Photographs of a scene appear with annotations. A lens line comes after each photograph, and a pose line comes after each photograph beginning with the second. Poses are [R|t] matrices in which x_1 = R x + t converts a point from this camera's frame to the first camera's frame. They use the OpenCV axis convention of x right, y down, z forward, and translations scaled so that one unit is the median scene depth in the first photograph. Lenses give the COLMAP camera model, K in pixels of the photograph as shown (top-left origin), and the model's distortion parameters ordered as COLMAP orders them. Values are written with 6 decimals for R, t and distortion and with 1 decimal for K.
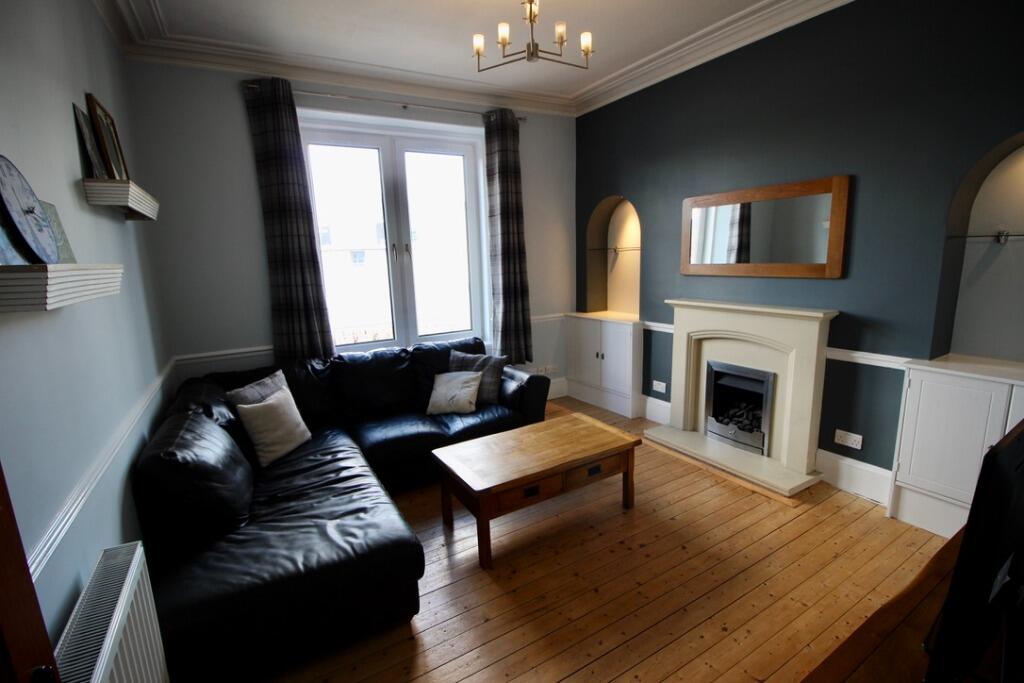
lens RADIAL K [[461.4, 0, 512.0], [0, 461.4, 341.5], [0, 0, 1]] dist [-0.000449, -0.000042]
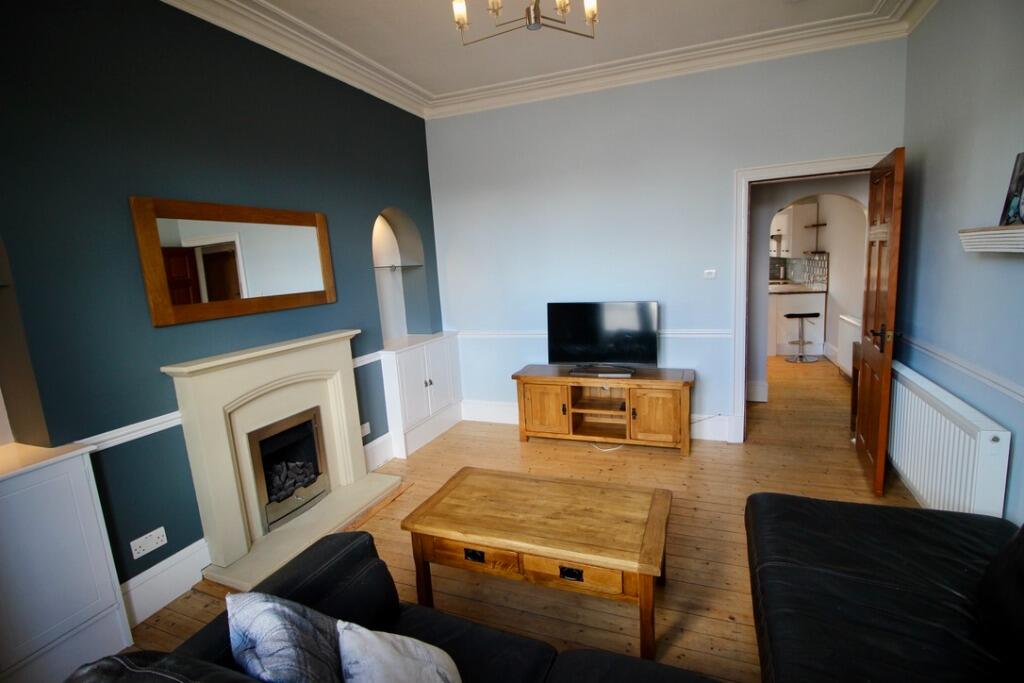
lens RADIAL K [[510.3, 0, 512.0], [0, 510.3, 341.5], [0, 0, 1]] dist [0.000703, 0.000045]
pose [[-0.605830, -0.050735, 0.793975, -0.517558], [0.224116, 0.946668, 0.231500, -0.217246], [-0.763375, 0.318192, -0.562149, 1.277383]]
